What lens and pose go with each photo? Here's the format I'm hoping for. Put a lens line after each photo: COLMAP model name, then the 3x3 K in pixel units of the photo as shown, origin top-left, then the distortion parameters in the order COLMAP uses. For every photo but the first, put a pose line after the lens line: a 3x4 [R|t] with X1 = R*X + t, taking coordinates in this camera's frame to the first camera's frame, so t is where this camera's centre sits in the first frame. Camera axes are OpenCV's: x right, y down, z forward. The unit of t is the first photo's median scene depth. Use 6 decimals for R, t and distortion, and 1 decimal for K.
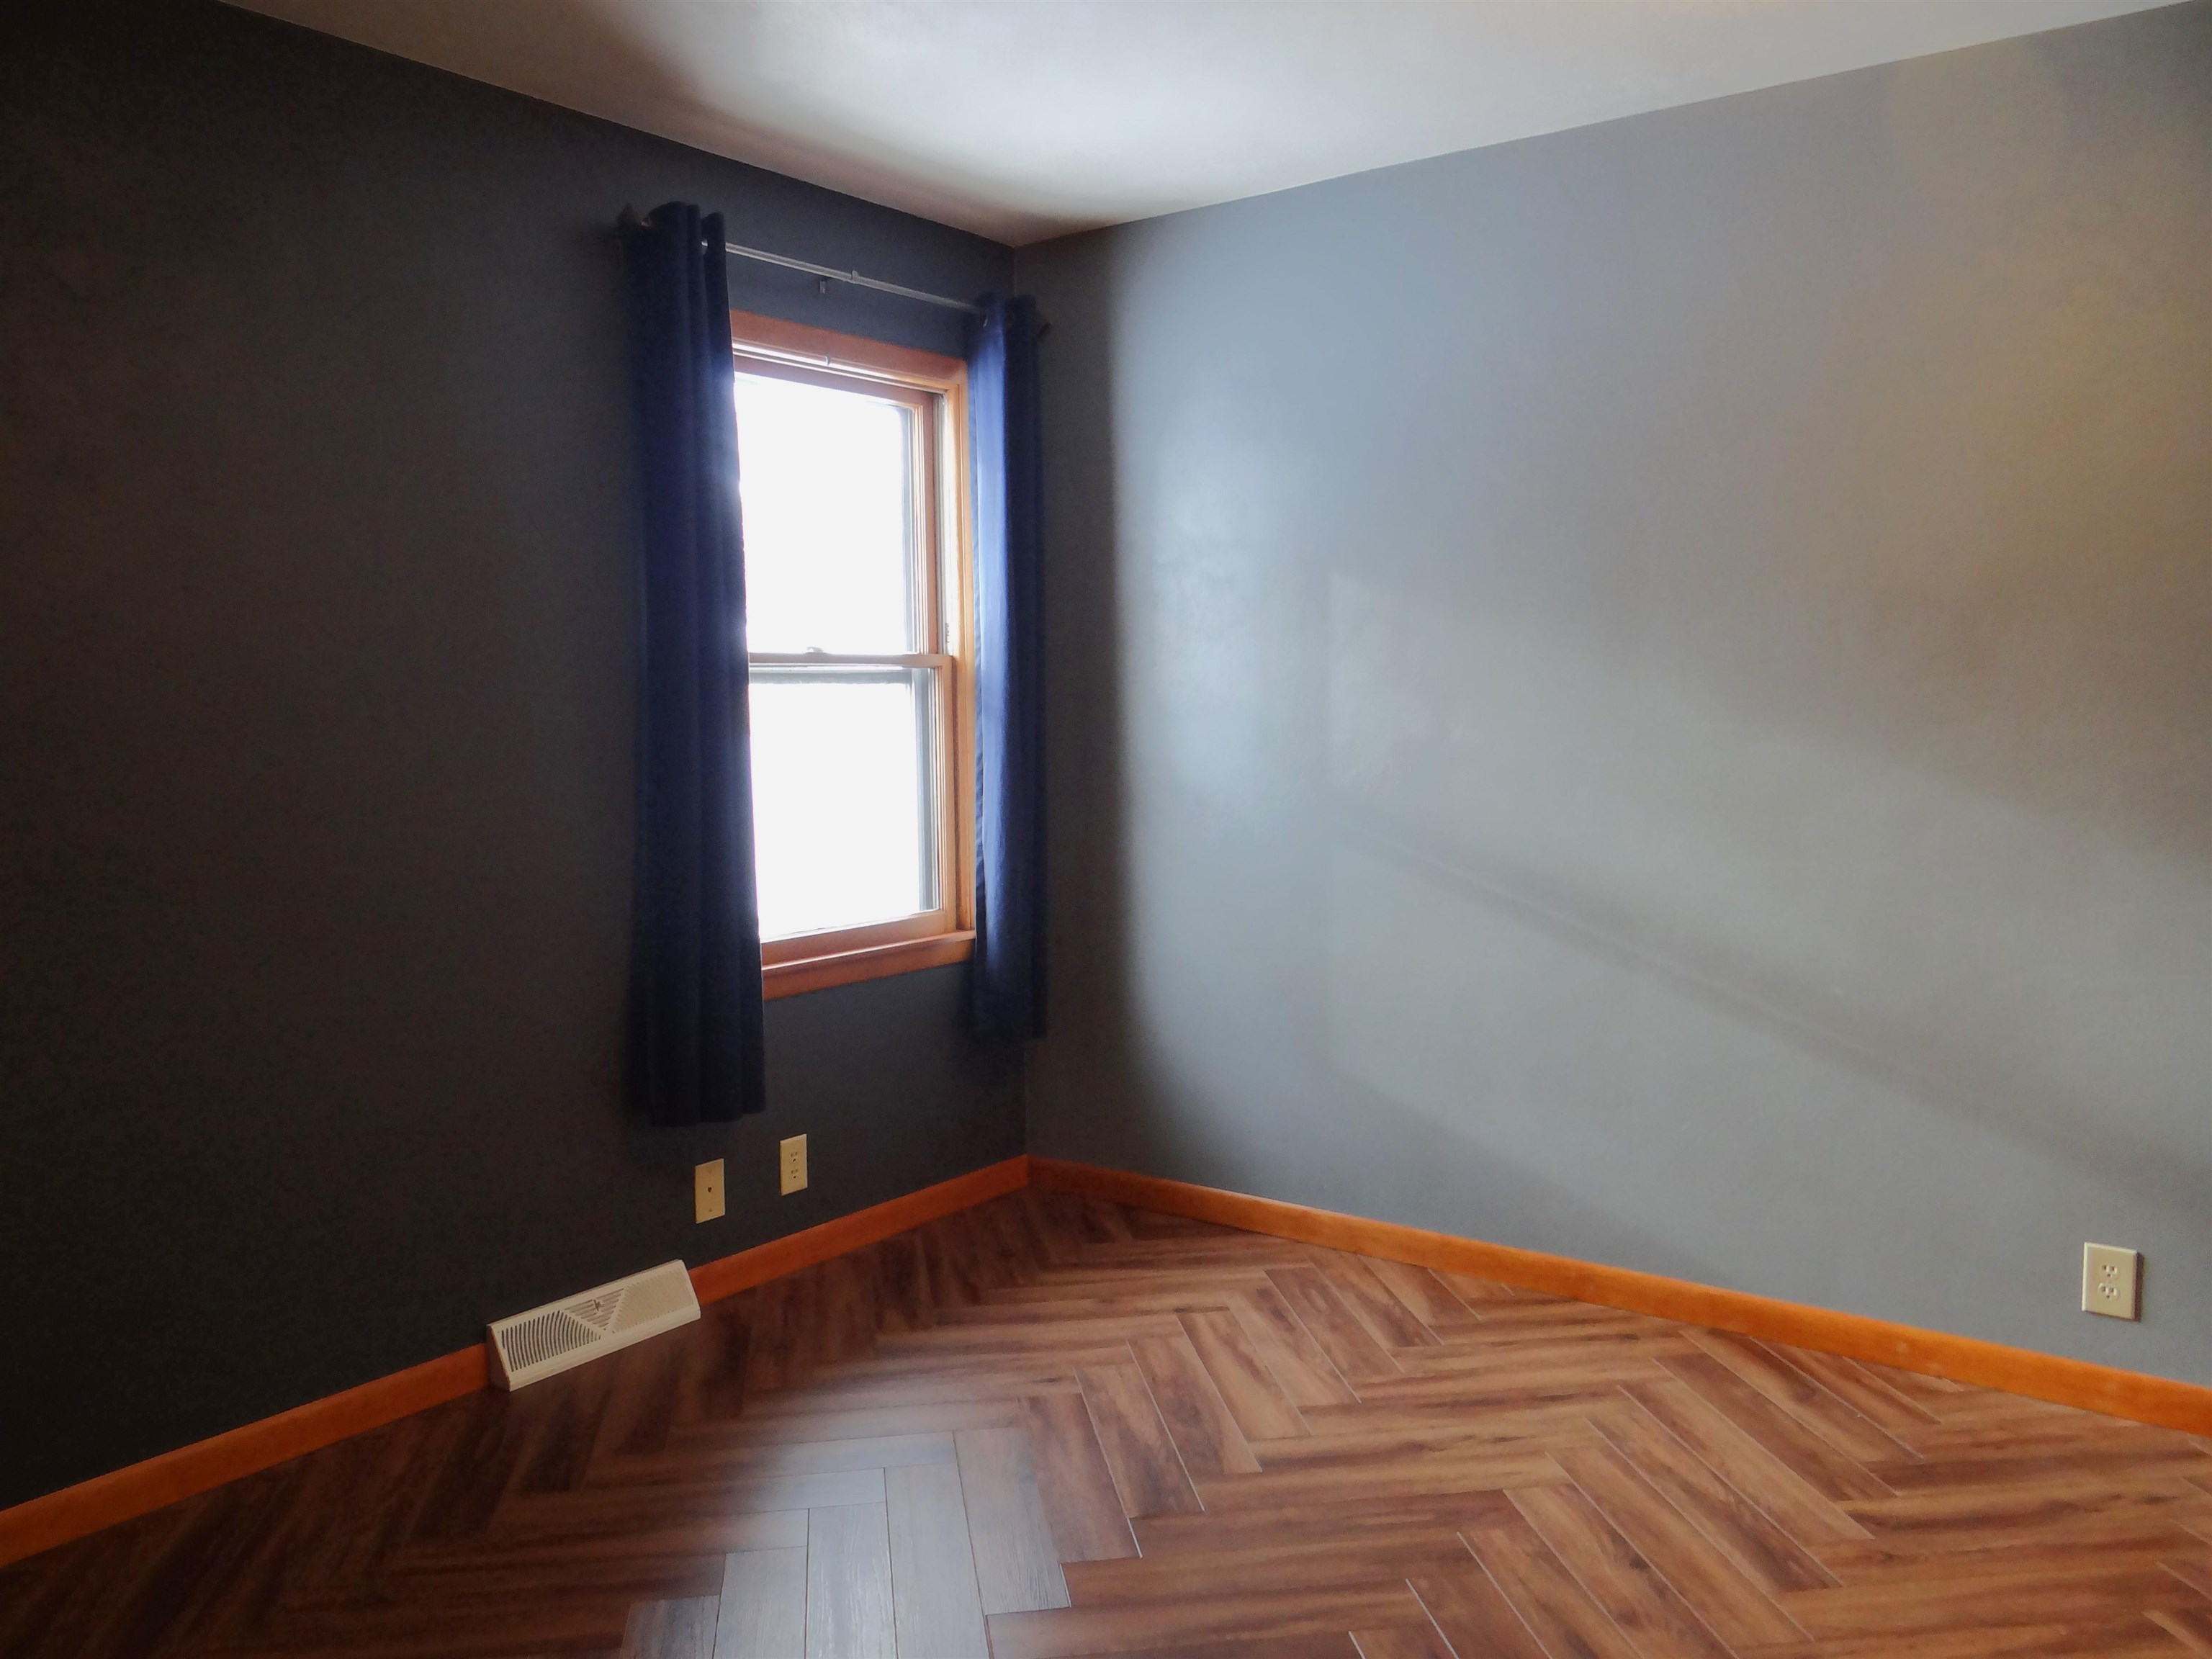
lens RADIAL K [[1758.7, 0, 1106.0], [0, 1758.7, 829.5], [0, 0, 1]] dist [0.010832, 0.013650]
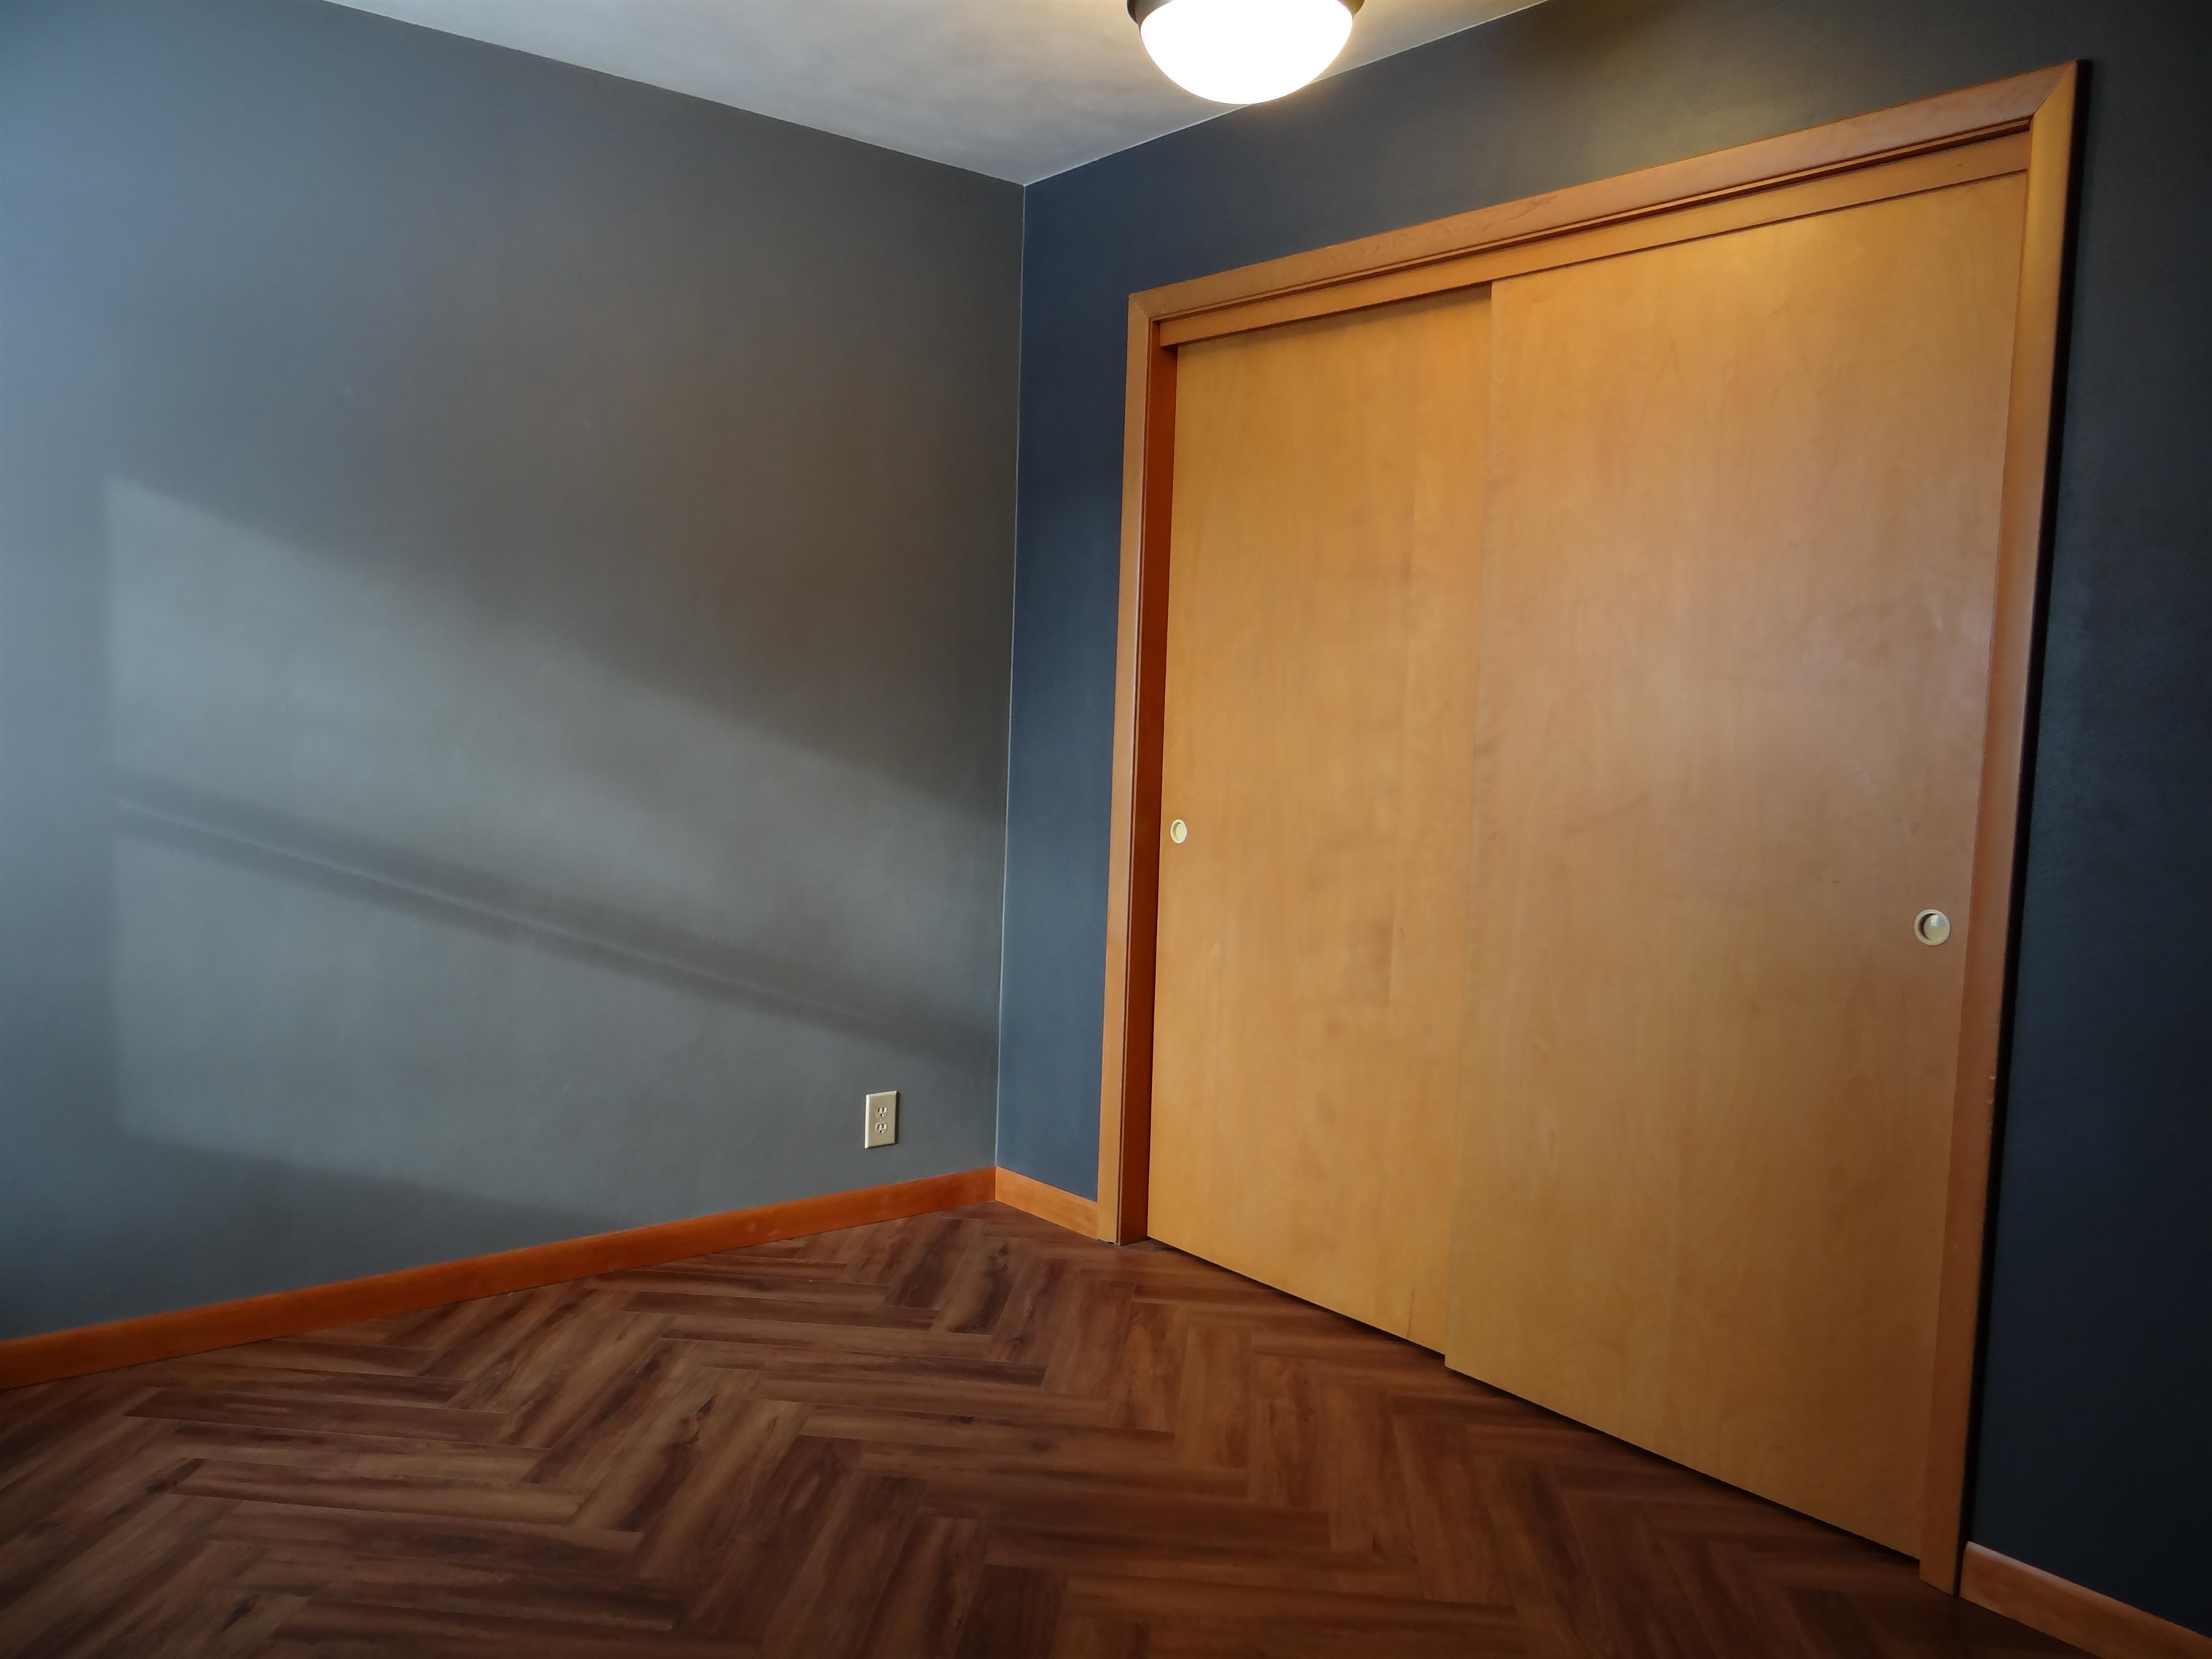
lens RADIAL K [[1758.7, 0, 1106.0], [0, 1758.7, 829.5], [0, 0, 1]] dist [0.010832, 0.013650]
pose [[0.261457, -0.066032, 0.962954, -0.601116], [0.046412, 0.997363, 0.055789, -0.021028], [-0.964099, 0.030106, 0.263833, 0.477637]]
